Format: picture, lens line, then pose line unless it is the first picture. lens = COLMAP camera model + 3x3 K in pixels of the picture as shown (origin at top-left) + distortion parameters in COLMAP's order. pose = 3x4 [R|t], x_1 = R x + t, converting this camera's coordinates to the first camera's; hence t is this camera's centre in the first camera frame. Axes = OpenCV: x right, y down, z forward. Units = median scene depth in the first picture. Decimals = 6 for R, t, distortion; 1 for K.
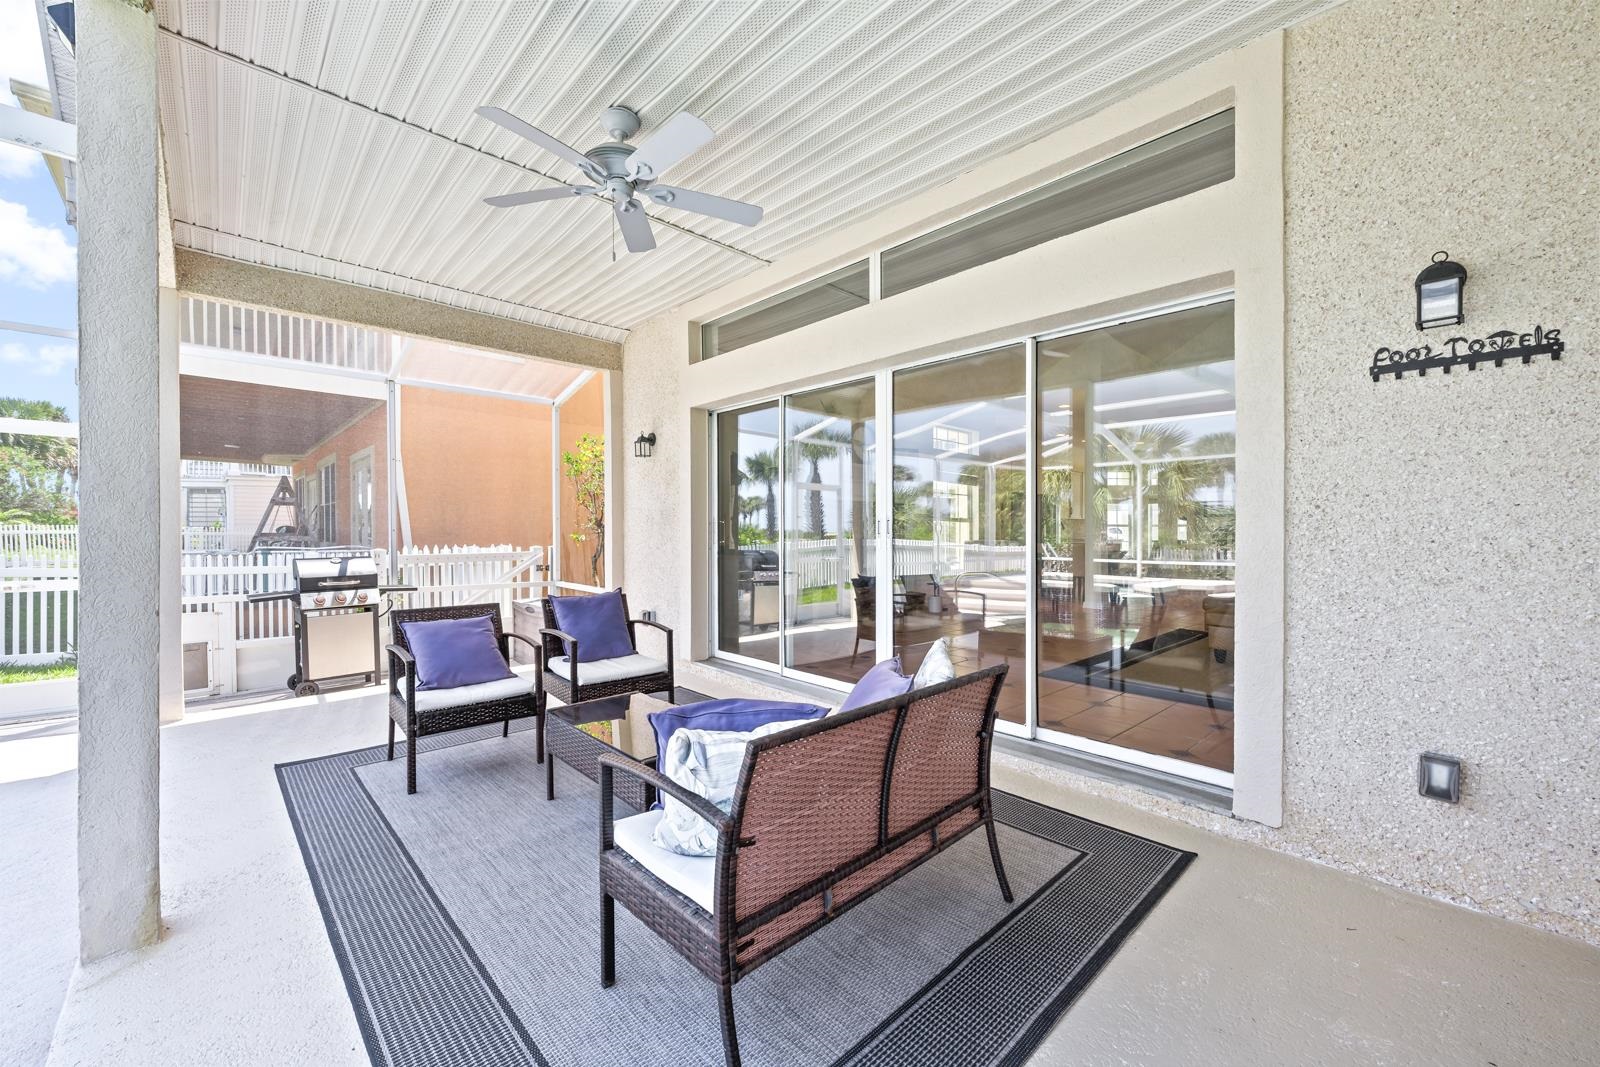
lens RADIAL K [[635.1, 0, 806.1], [0, 635.1, 534.0], [0, 0, 1]] dist [-0.003283, 0.000007]
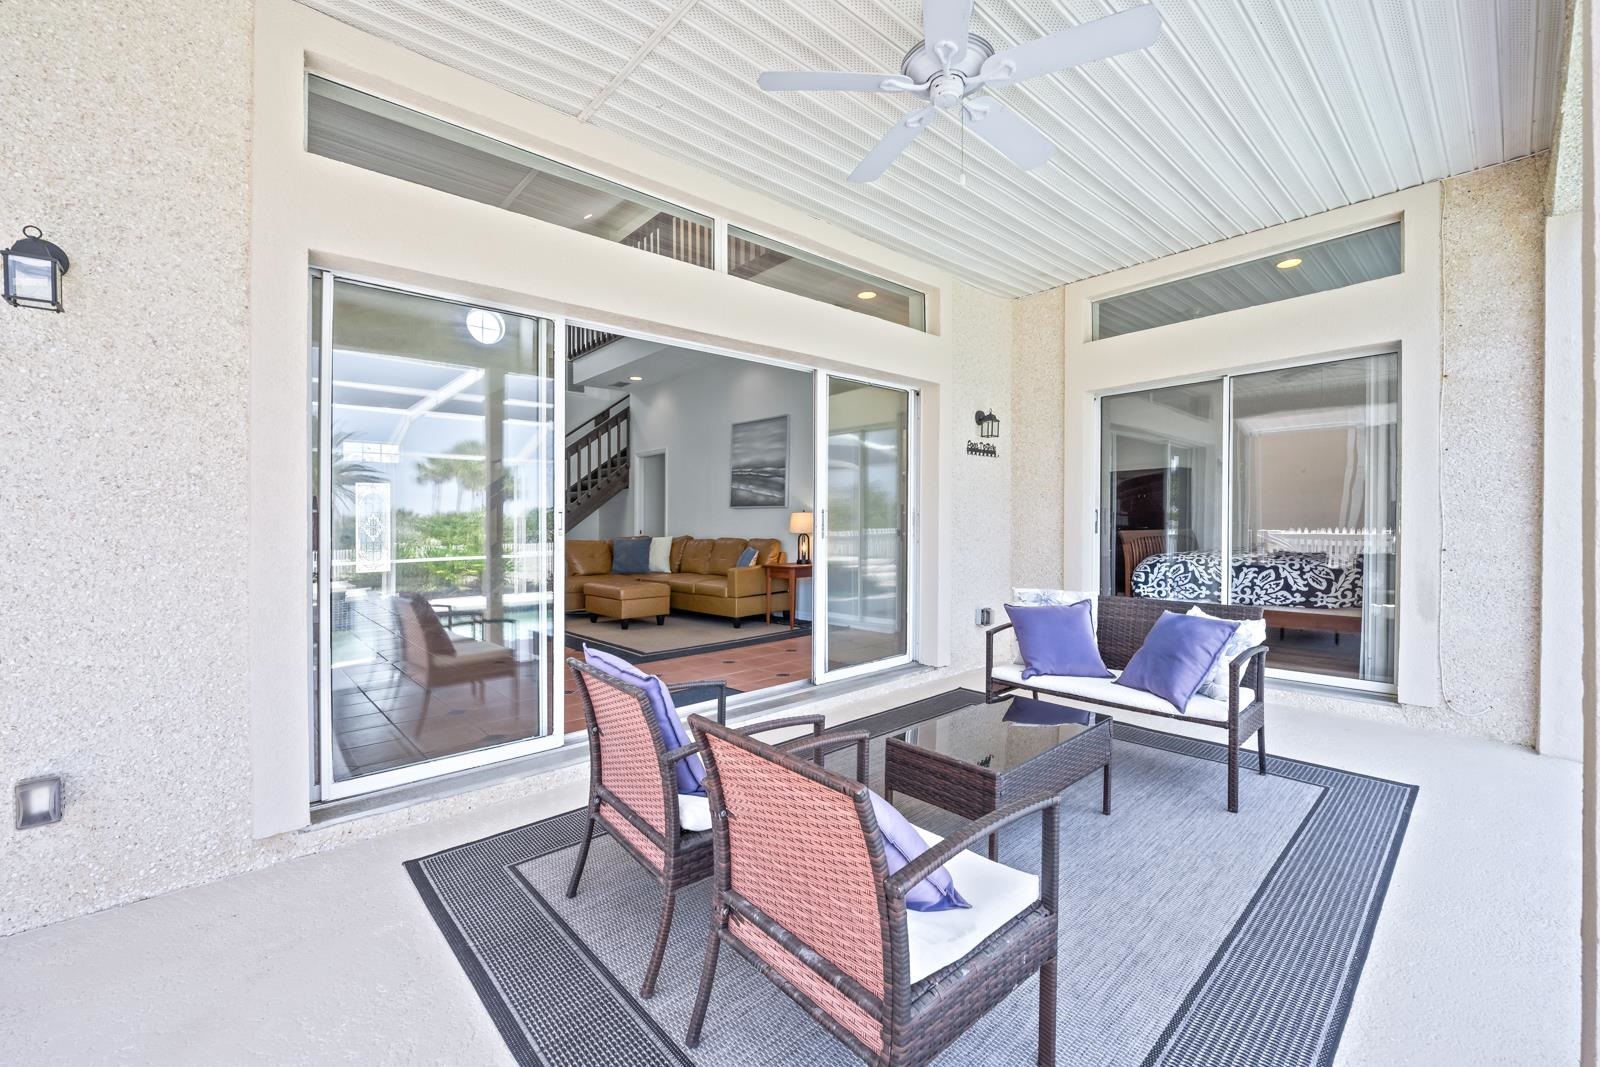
lens RADIAL K [[645.7, 0, 805.2], [0, 645.7, 530.8], [0, 0, 1]] dist [-0.002381, -0.000059]
pose [[0.024978, -0.020810, 0.999471, -0.837987], [0.016691, 0.999653, 0.020397, -0.012437], [-0.999549, 0.016173, 0.025316, 0.878763]]
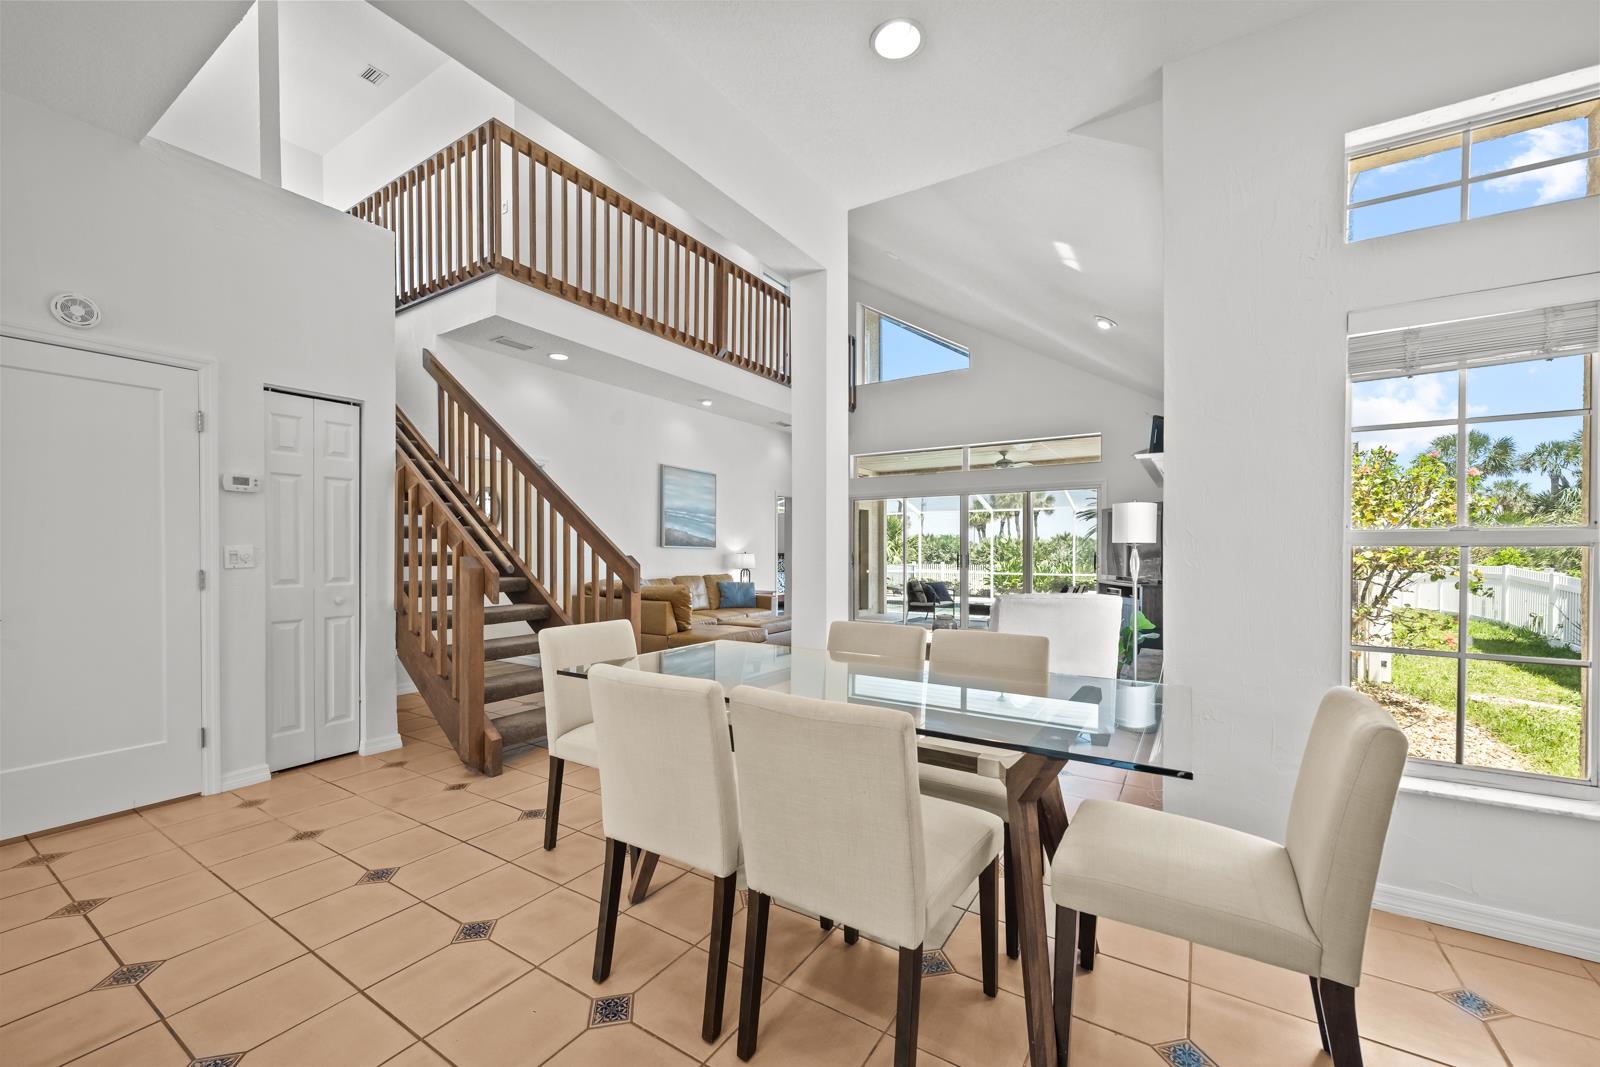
lens RADIAL K [[631.2, 0, 796.3], [0, 631.2, 544.2], [0, 0, 1]] dist [0.002297, 0.000578]
pose [[-0.973146, -0.004552, -0.230143, 1.166051], [-0.002803, 0.999965, -0.007926, -0.038907], [0.230171, -0.007068, -0.973124, 3.137609]]
